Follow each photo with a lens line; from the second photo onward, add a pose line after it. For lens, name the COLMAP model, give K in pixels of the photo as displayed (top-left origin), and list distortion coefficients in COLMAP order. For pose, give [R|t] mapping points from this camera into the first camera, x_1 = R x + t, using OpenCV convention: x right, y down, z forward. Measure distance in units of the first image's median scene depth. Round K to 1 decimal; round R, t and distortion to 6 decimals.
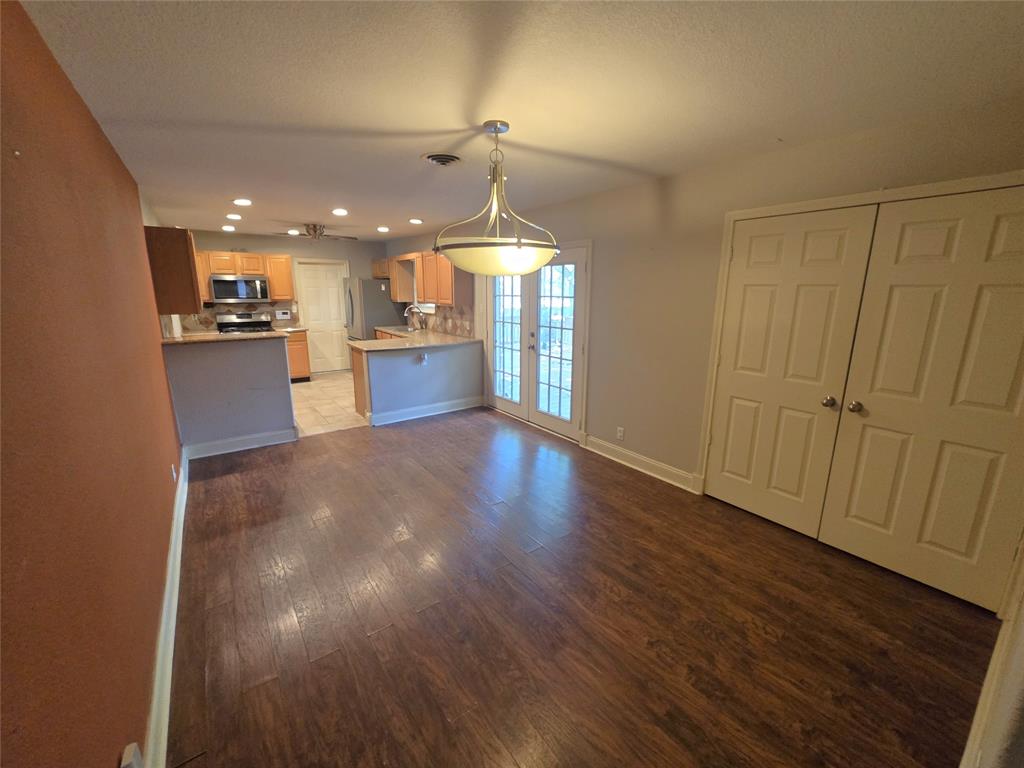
lens RADIAL K [[416.9, 0, 518.3], [0, 416.9, 378.6], [0, 0, 1]] dist [-0.003495, -0.000073]
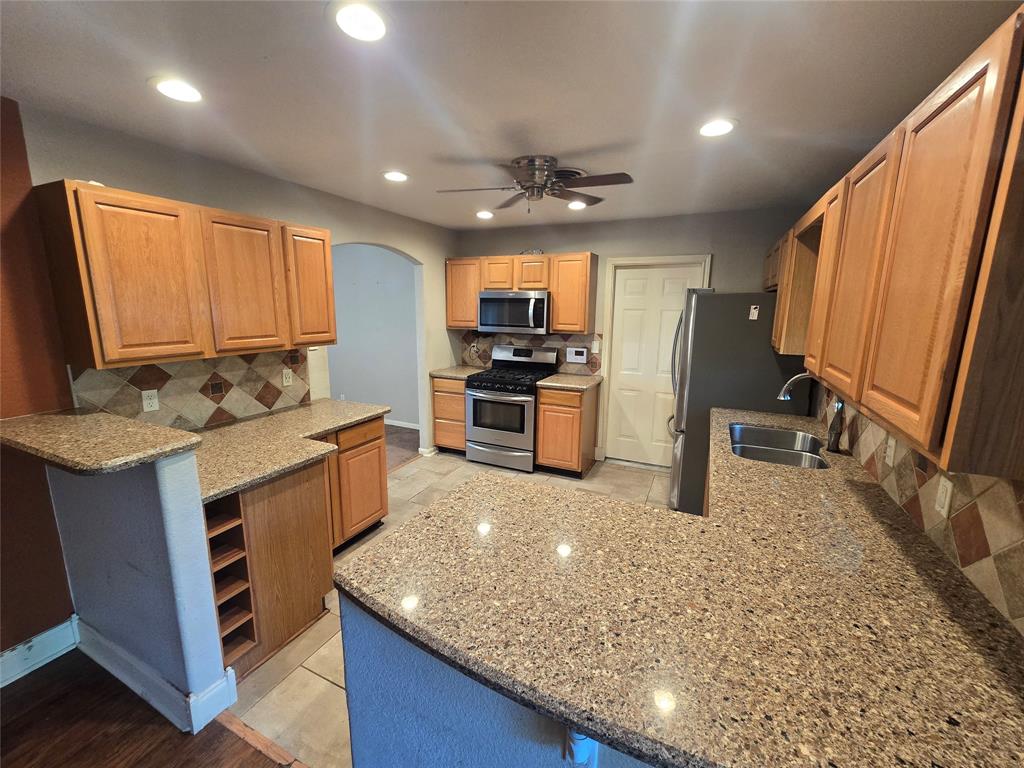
lens RADIAL K [[416.9, 0, 507.0], [0, 416.9, 380.8], [0, 0, 1]] dist [-0.003495, -0.000073]
pose [[0.474640, 0.154761, -0.866467, -0.150095], [-0.193901, 0.978621, 0.068577, -0.242761], [0.858556, 0.135459, 0.494501, 1.085775]]
